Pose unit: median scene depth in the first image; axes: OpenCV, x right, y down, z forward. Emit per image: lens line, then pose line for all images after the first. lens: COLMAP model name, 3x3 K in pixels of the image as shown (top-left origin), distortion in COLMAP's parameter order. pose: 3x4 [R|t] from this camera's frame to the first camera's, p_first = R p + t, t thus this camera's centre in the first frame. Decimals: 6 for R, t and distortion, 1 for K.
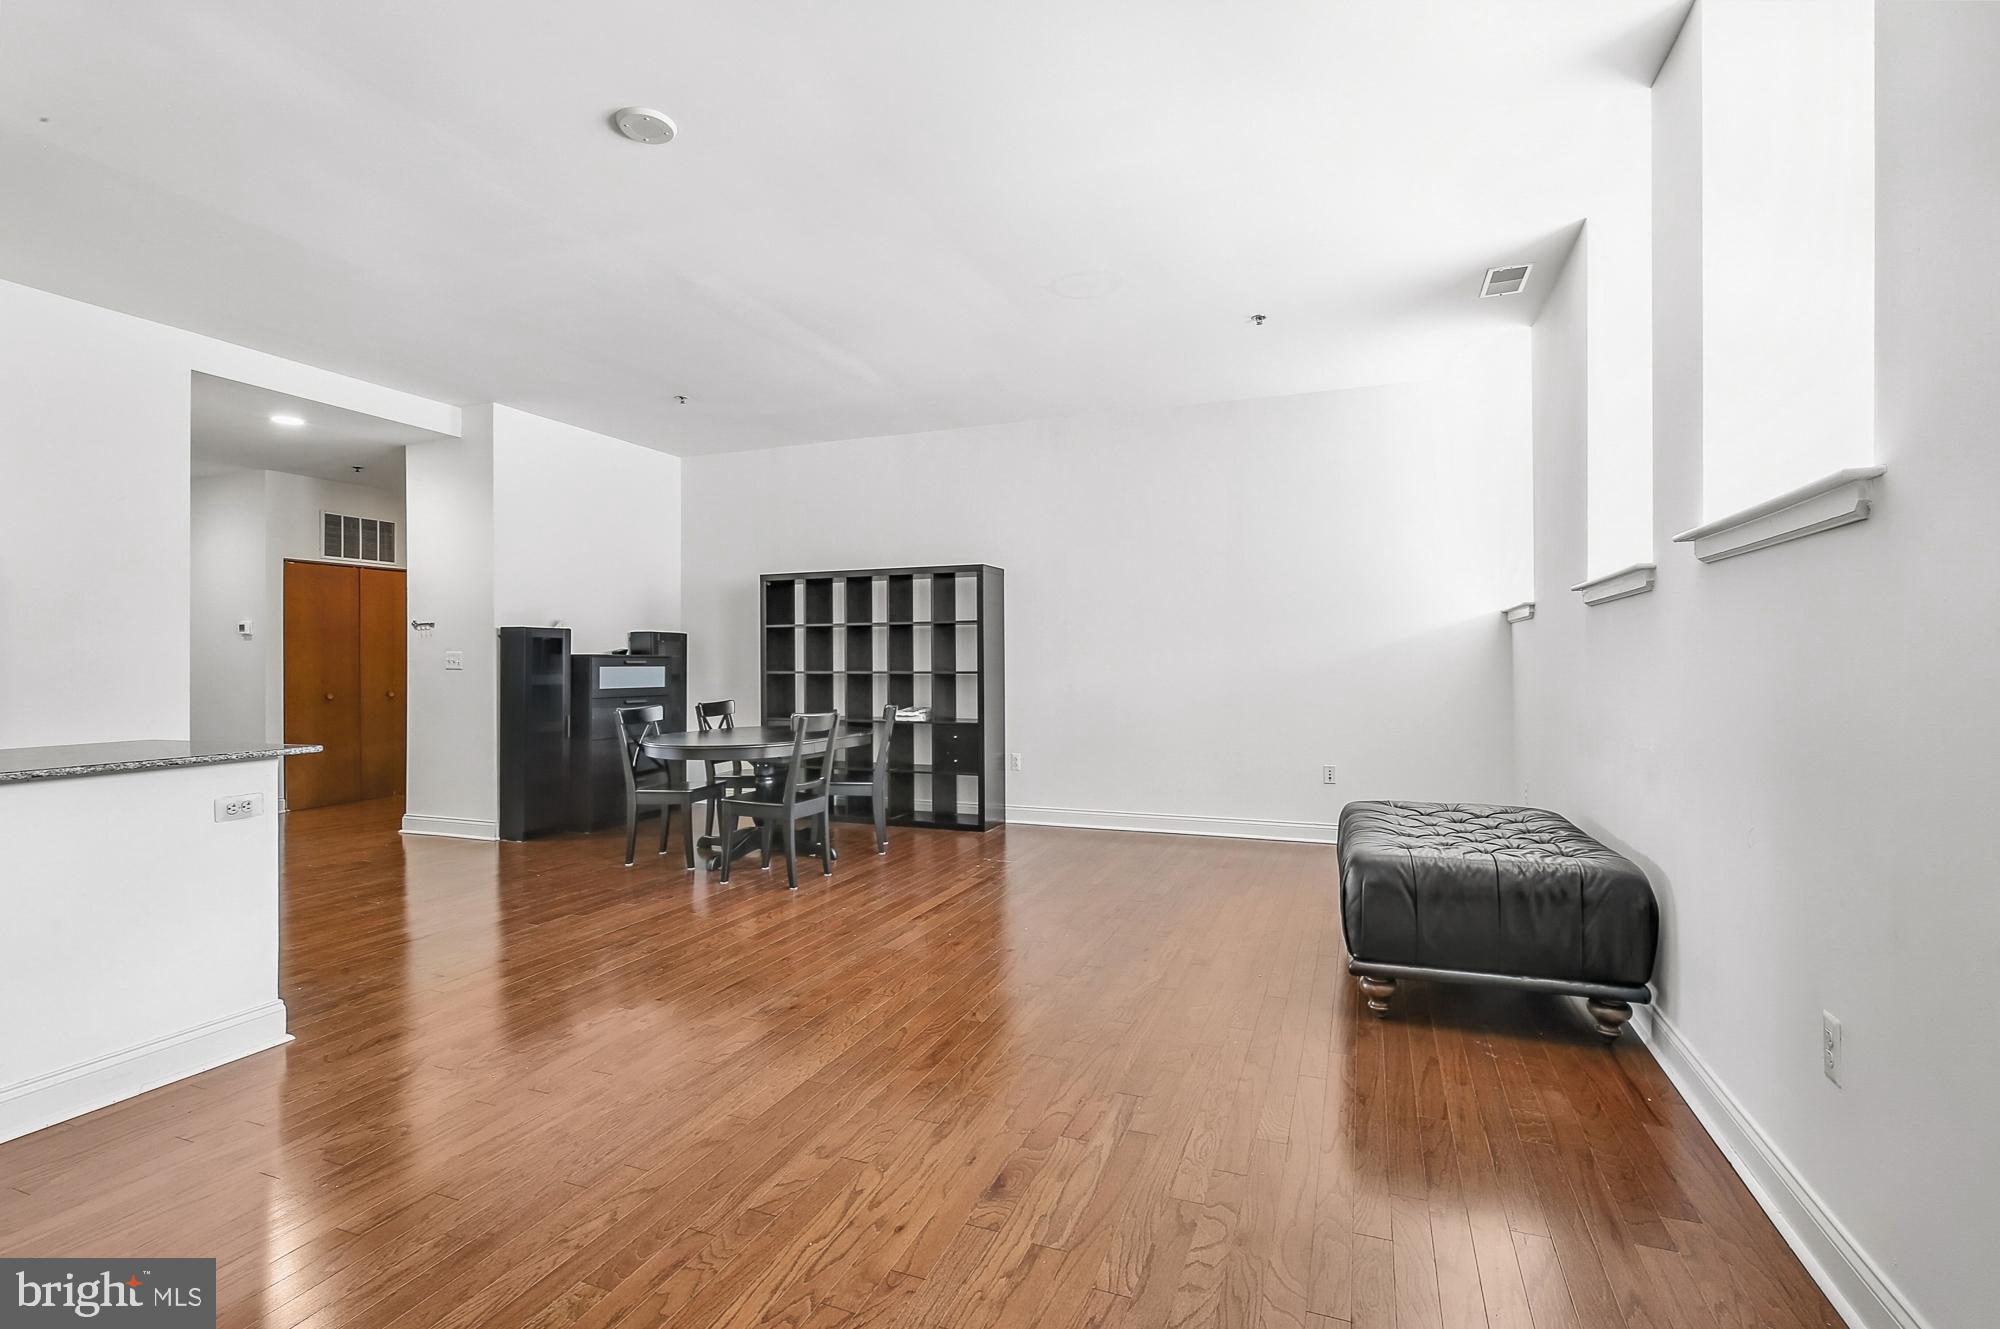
lens RADIAL K [[913.8, 0, 1004.8], [0, 913.8, 663.9], [0, 0, 1]] dist [-0.002734, -0.000671]
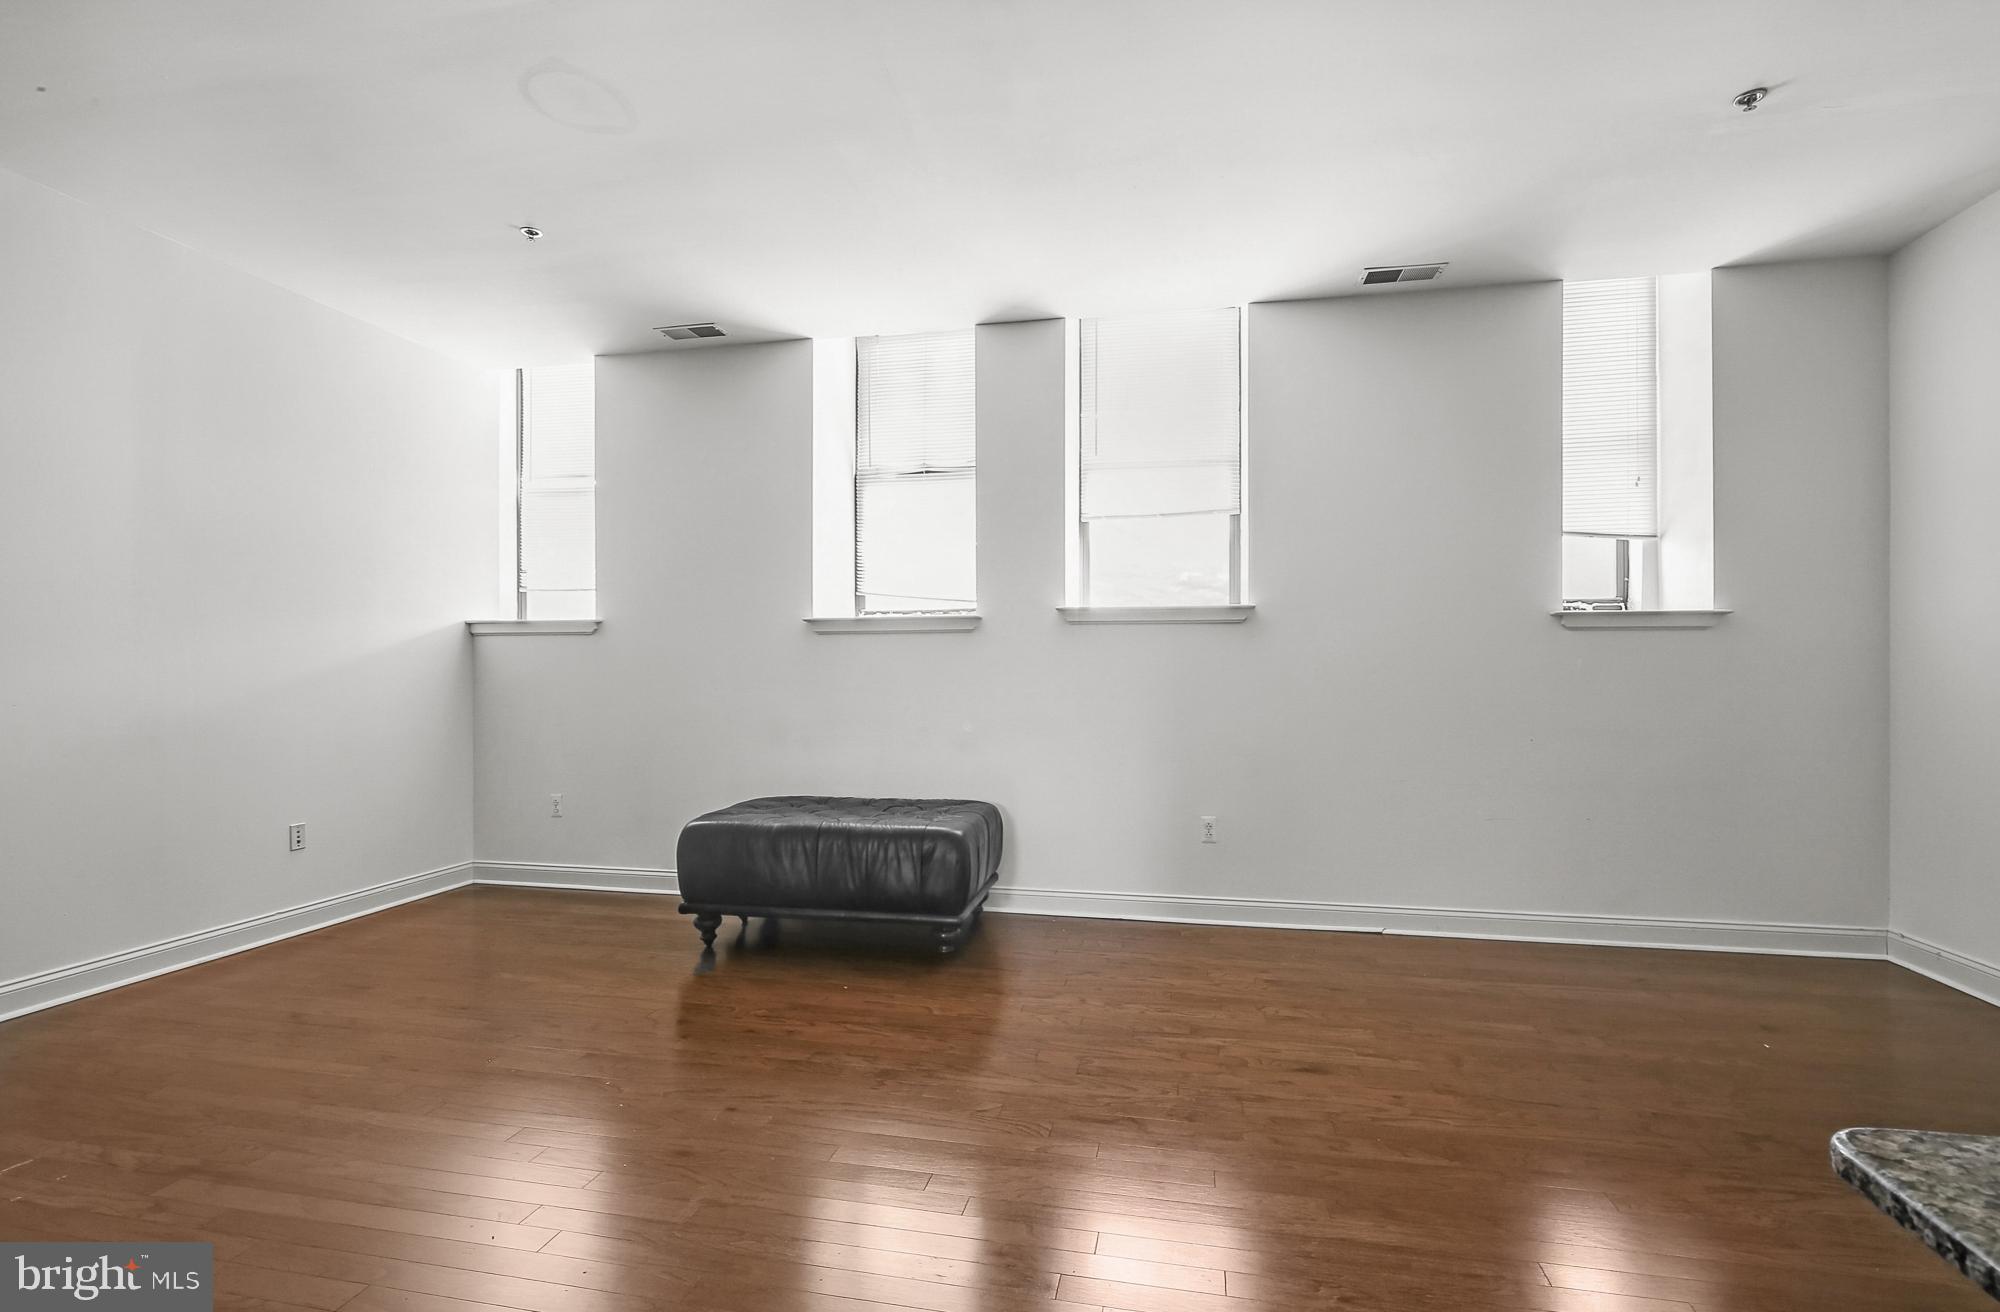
lens RADIAL K [[919.1, 0, 1006.6], [0, 919.1, 673.2], [0, 0, 1]] dist [-0.002336, 0.000211]
pose [[-0.169540, 0.002321, 0.985521, -0.401597], [0.003119, 0.999993, -0.001819, -0.002042], [-0.985518, 0.002765, -0.169546, 0.531442]]
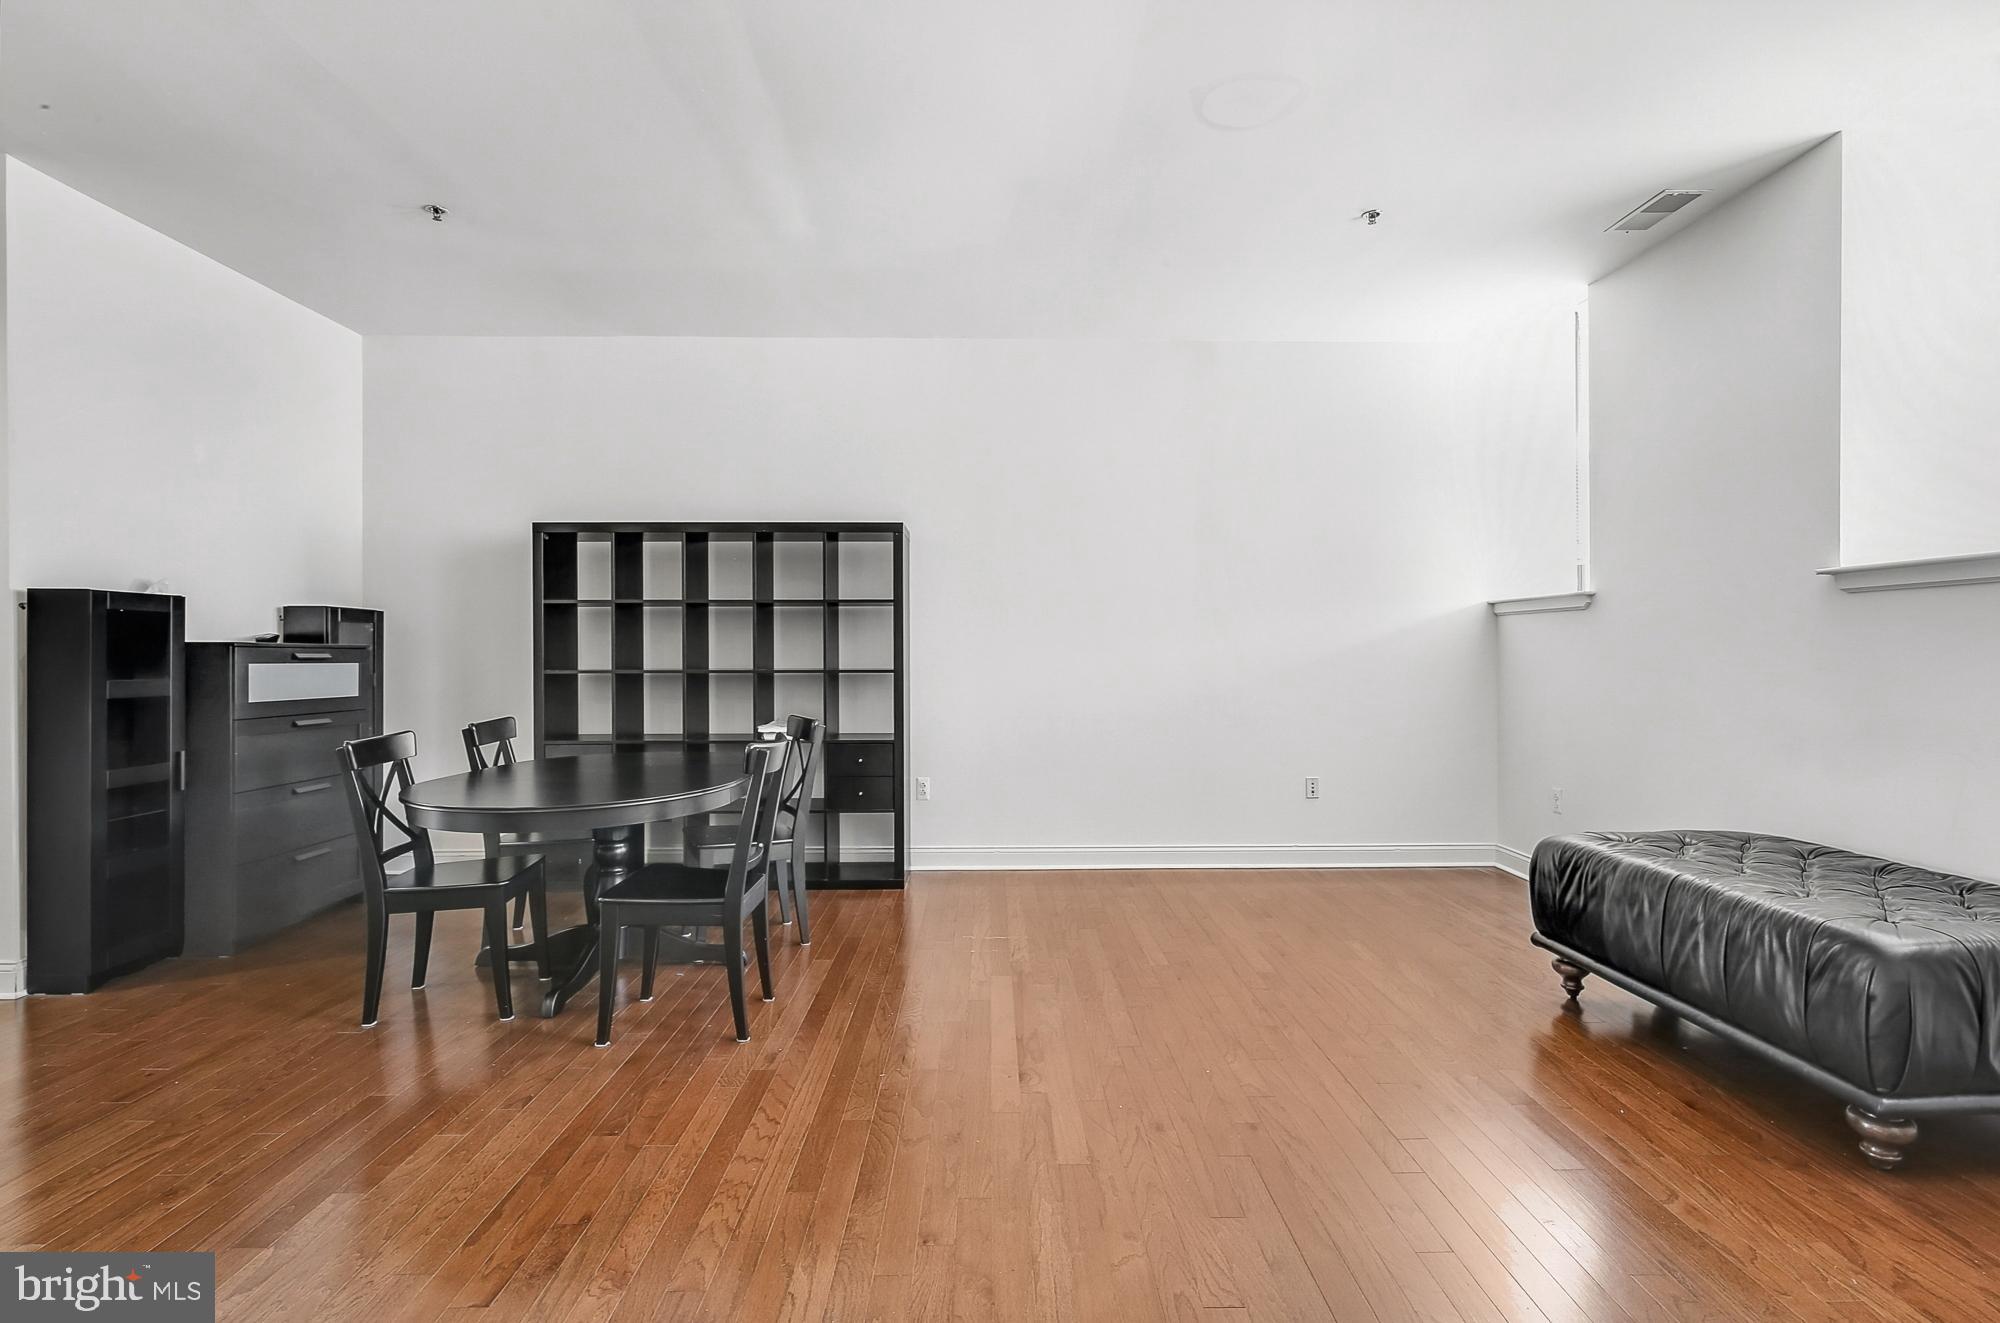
lens RADIAL K [[913.8, 0, 1004.8], [0, 913.8, 660.9], [0, 0, 1]] dist [-0.002734, -0.000671]
pose [[0.923870, -0.000375, 0.382707, -0.223236], [-0.001578, 0.999987, 0.004790, -0.002057], [-0.382704, -0.005029, 0.923857, 0.288277]]
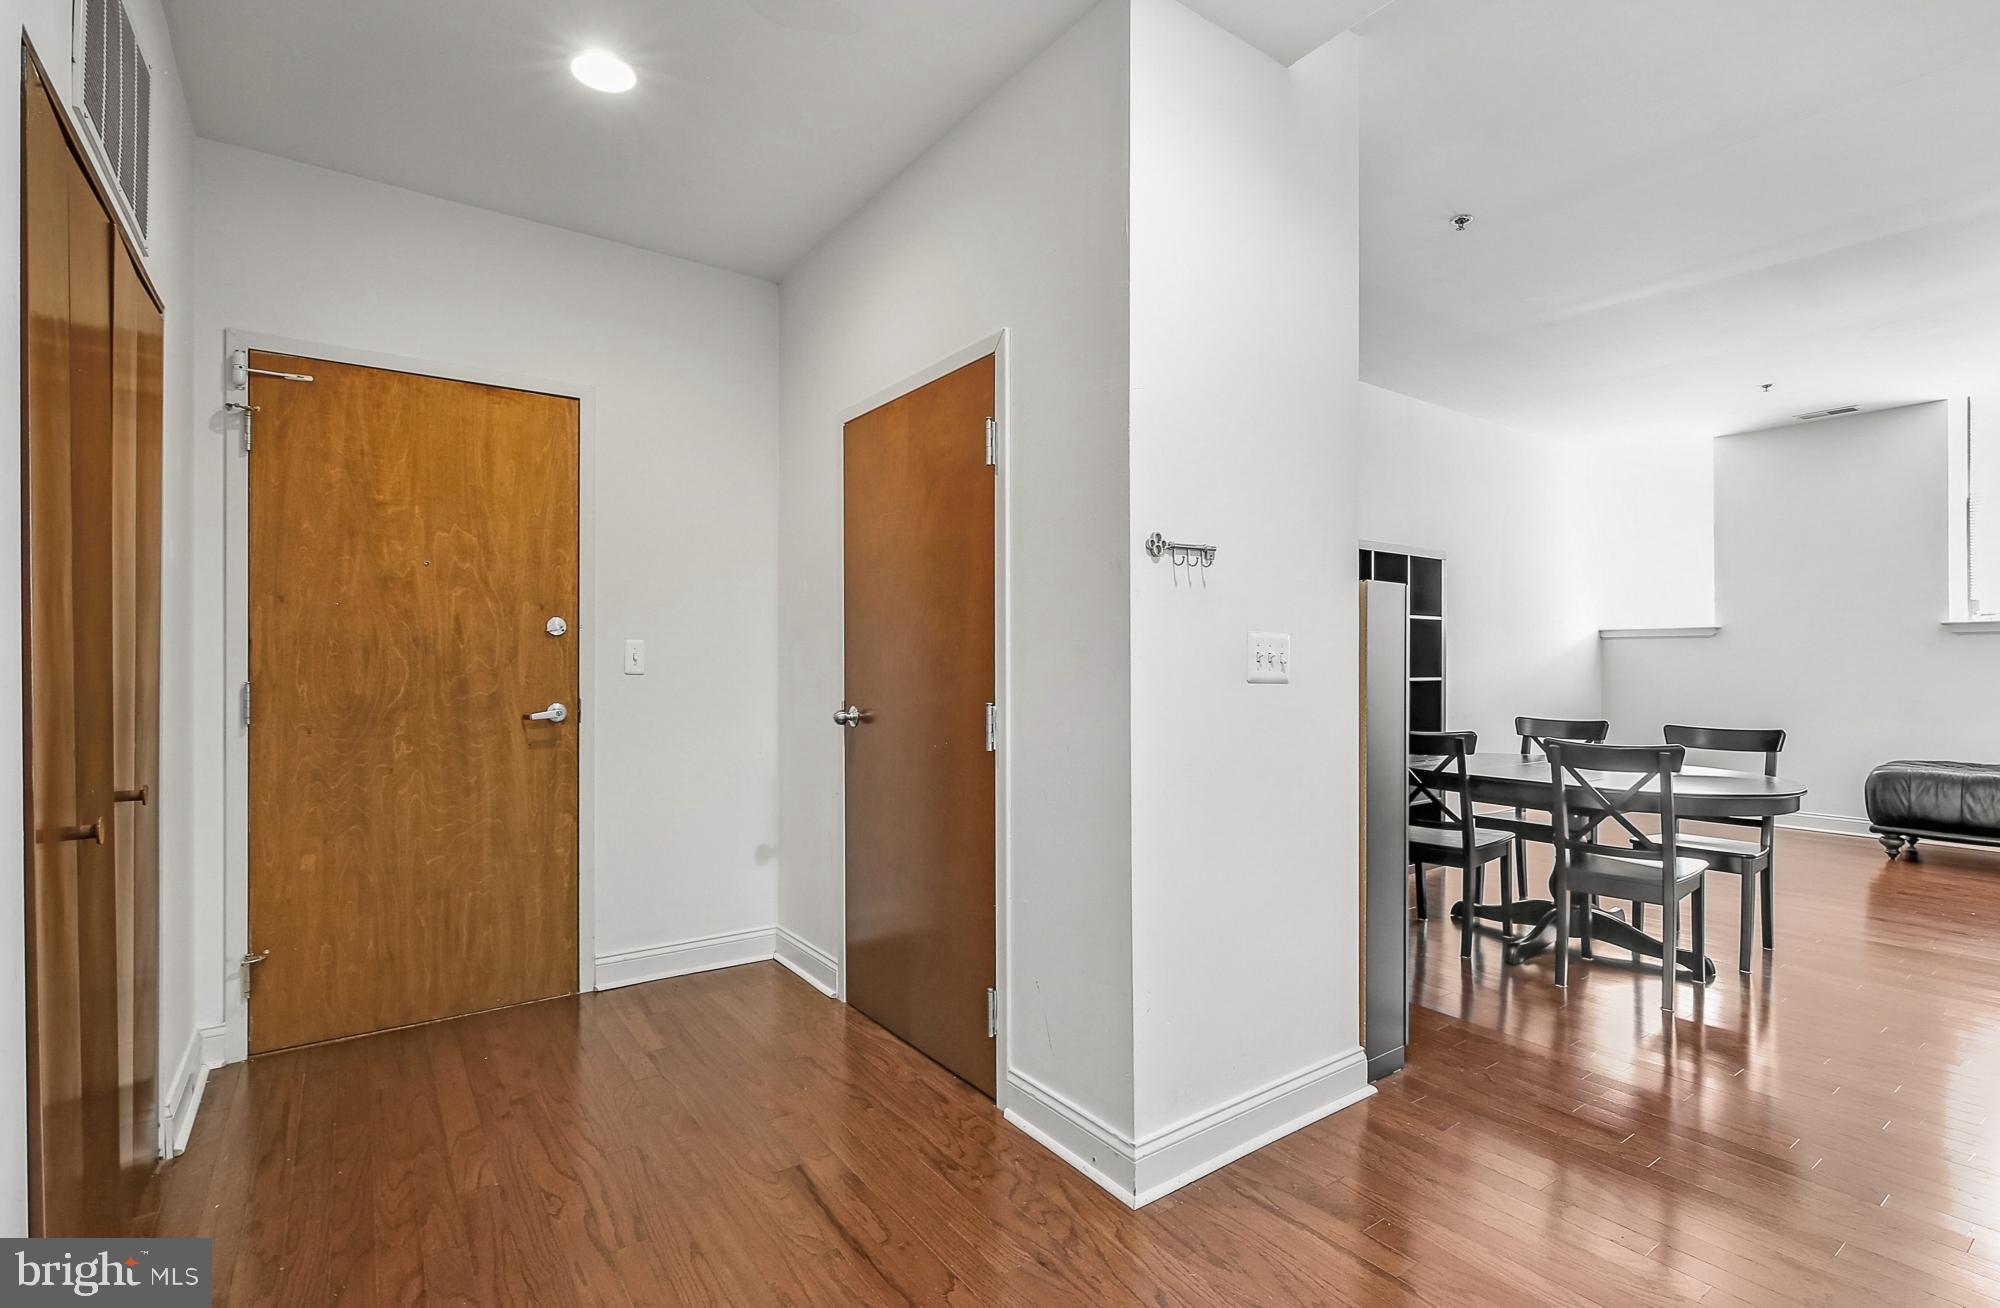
lens RADIAL K [[919.1, 0, 1006.6], [0, 919.1, 671.2], [0, 0, 1]] dist [-0.002336, 0.000211]
pose [[0.541265, -0.001495, 0.840851, -0.943095], [-0.000222, 0.999998, 0.001921, 0.001199], [-0.840852, -0.001226, 0.541264, 0.860760]]
